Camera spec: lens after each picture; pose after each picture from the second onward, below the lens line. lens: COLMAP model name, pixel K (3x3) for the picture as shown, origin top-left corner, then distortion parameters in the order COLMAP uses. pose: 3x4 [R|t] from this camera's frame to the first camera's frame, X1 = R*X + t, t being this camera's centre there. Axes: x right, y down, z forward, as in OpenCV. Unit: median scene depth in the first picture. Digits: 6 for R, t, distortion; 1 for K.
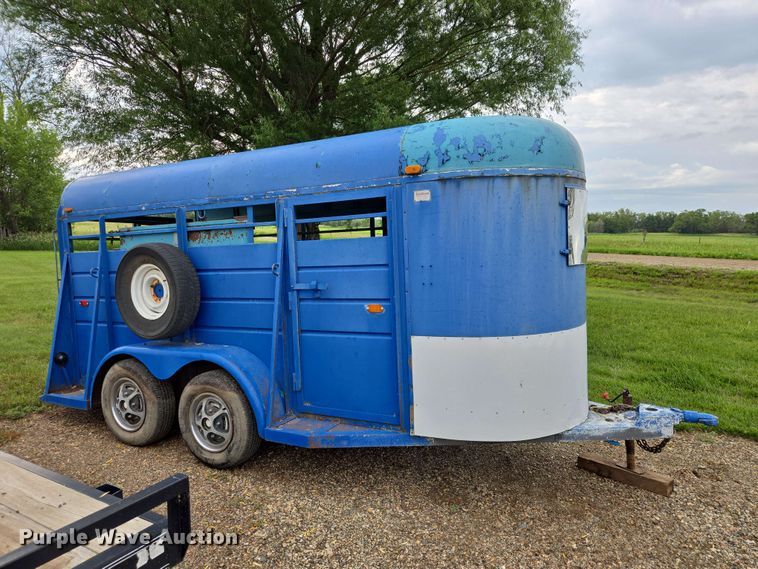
lens RADIAL K [[504.0, 0, 373.3], [0, 504.0, 286.3], [0, 0, 1]] dist [0.068217, -0.055408]
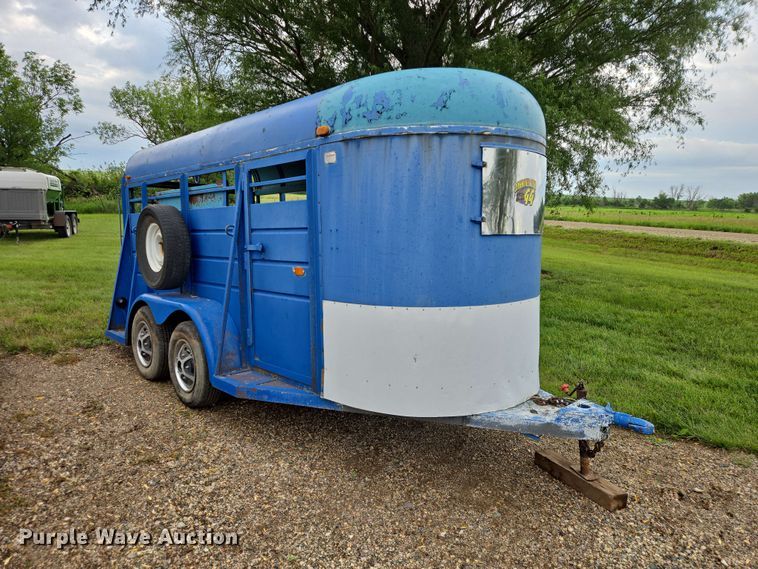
lens RADIAL K [[504.0, 0, 373.3], [0, 504.0, 286.3], [0, 0, 1]] dist [0.068217, -0.055408]
pose [[0.946572, 0.066699, -0.315519, 0.466681], [-0.051782, 0.997119, 0.055436, 0.009866], [0.318307, -0.036136, 0.947299, 0.082786]]
